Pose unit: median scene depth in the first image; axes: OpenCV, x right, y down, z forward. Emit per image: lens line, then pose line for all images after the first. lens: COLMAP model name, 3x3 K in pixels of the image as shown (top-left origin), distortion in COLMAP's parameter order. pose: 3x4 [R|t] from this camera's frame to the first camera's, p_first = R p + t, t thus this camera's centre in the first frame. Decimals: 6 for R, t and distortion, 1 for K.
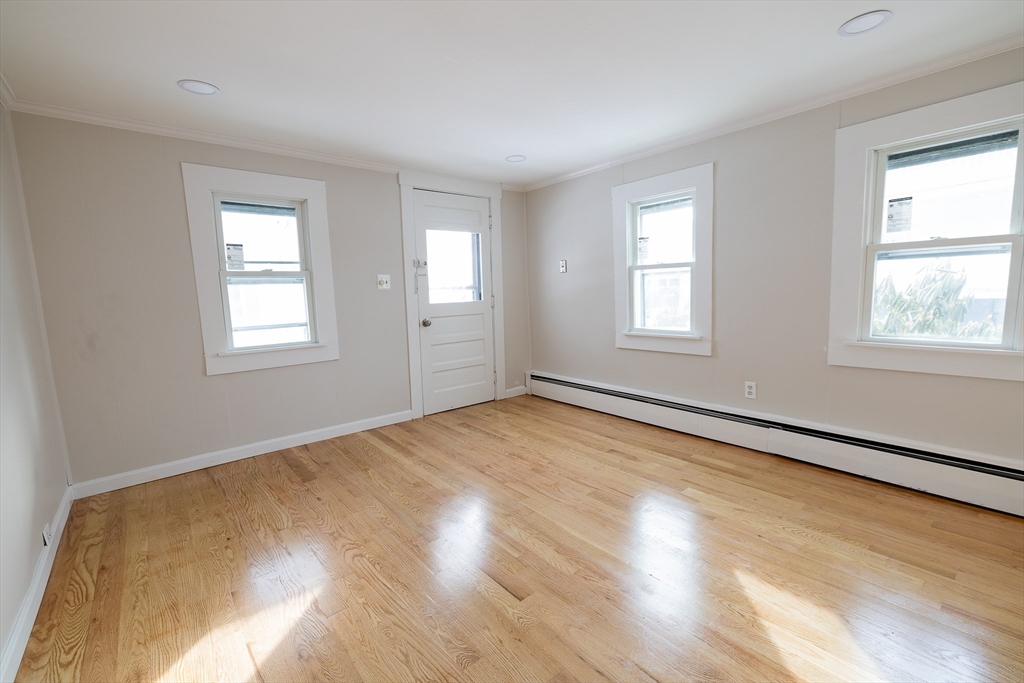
lens RADIAL K [[438.4, 0, 512.0], [0, 438.4, 341.5], [0, 0, 1]] dist [0.002349, -0.000069]
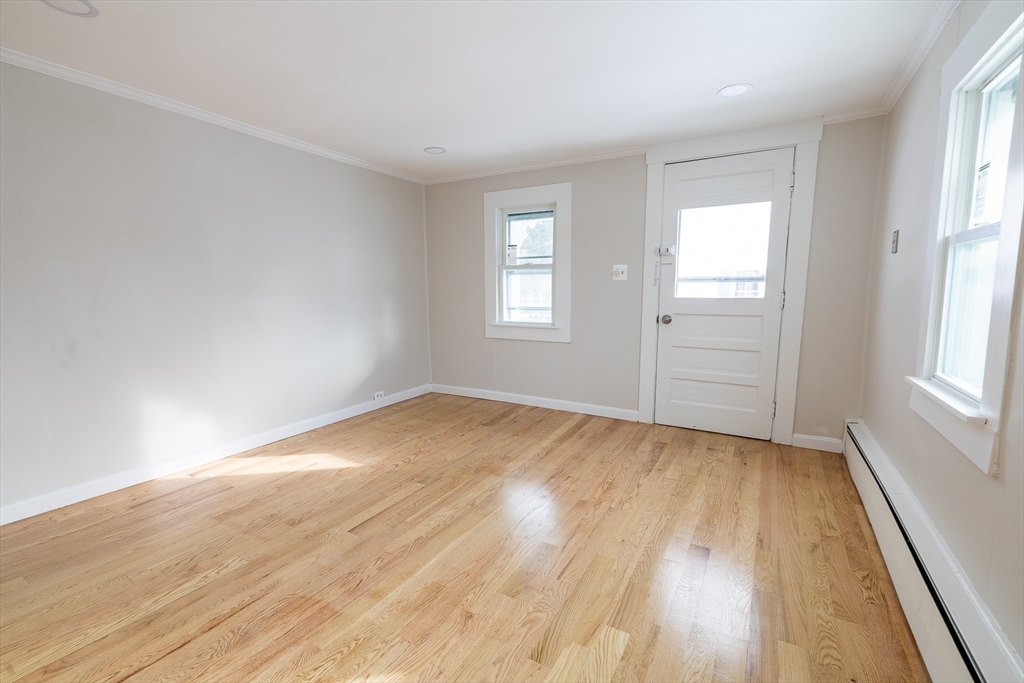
lens RADIAL K [[448.5, 0, 495.6], [0, 448.5, 350.1], [0, 0, 1]] dist [0.000061, -0.000181]
pose [[0.321027, 0.160272, -0.933410, 0.641916], [-0.118400, 0.984636, 0.128346, -0.068303], [0.939640, 0.069313, 0.335071, 0.470032]]
